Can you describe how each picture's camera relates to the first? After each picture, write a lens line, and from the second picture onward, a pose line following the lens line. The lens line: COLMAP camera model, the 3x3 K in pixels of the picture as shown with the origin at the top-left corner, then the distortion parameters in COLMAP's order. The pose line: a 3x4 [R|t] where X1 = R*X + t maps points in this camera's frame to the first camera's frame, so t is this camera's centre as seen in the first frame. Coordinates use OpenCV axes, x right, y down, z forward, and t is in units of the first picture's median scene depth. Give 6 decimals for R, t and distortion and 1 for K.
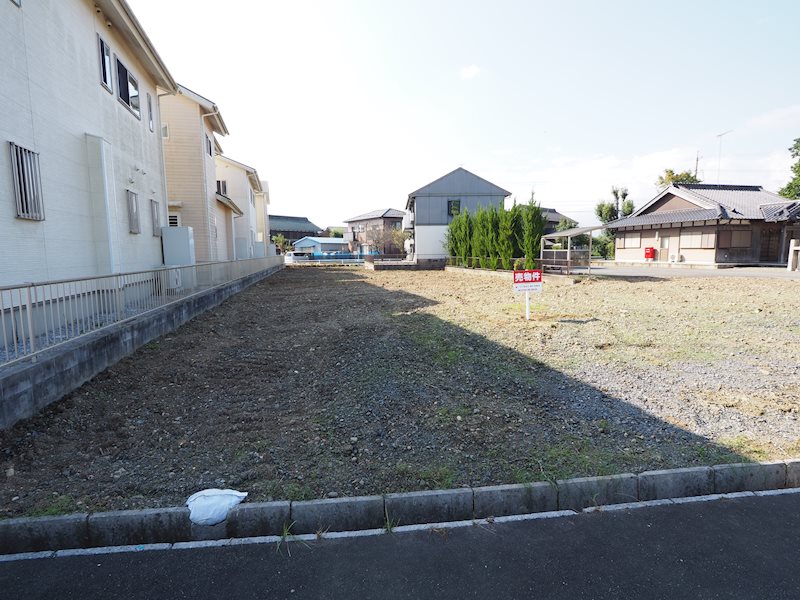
lens RADIAL K [[432.0, 0, 398.3], [0, 432.0, 303.1], [0, 0, 1]] dist [-0.008027, -0.004077]
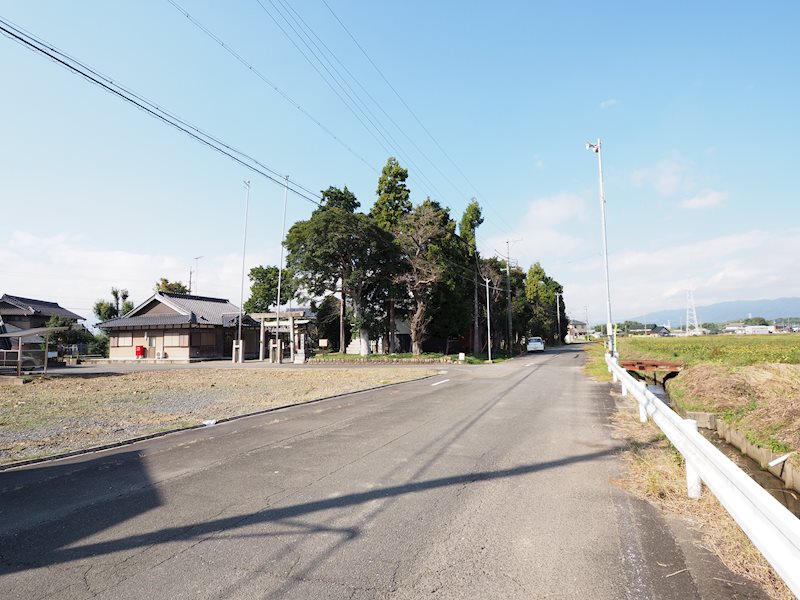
lens RADIAL K [[432.0, 0, 397.2], [0, 432.0, 304.5], [0, 0, 1]] dist [-0.008027, -0.004077]
pose [[0.552734, 0.075301, 0.829949, 0.027435], [0.107885, 0.981063, -0.160862, 0.017032], [-0.826345, 0.178453, 0.534143, -0.173176]]
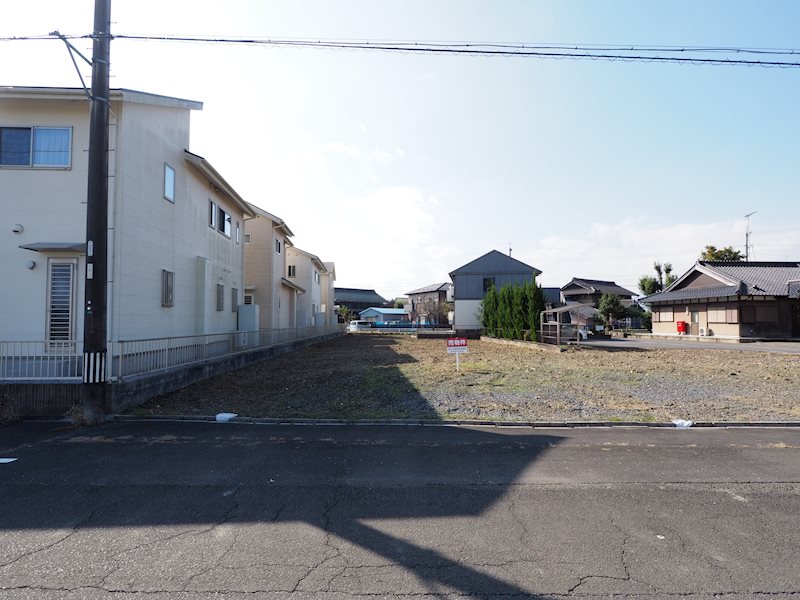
lens RADIAL K [[432.0, 0, 395.4], [0, 432.0, 304.5], [0, 0, 1]] dist [-0.008027, -0.004077]
pose [[0.983646, 0.006183, -0.180005, 0.105558], [-0.034085, 0.987742, -0.152330, 0.012649], [0.176857, 0.155974, 0.971799, -0.148507]]
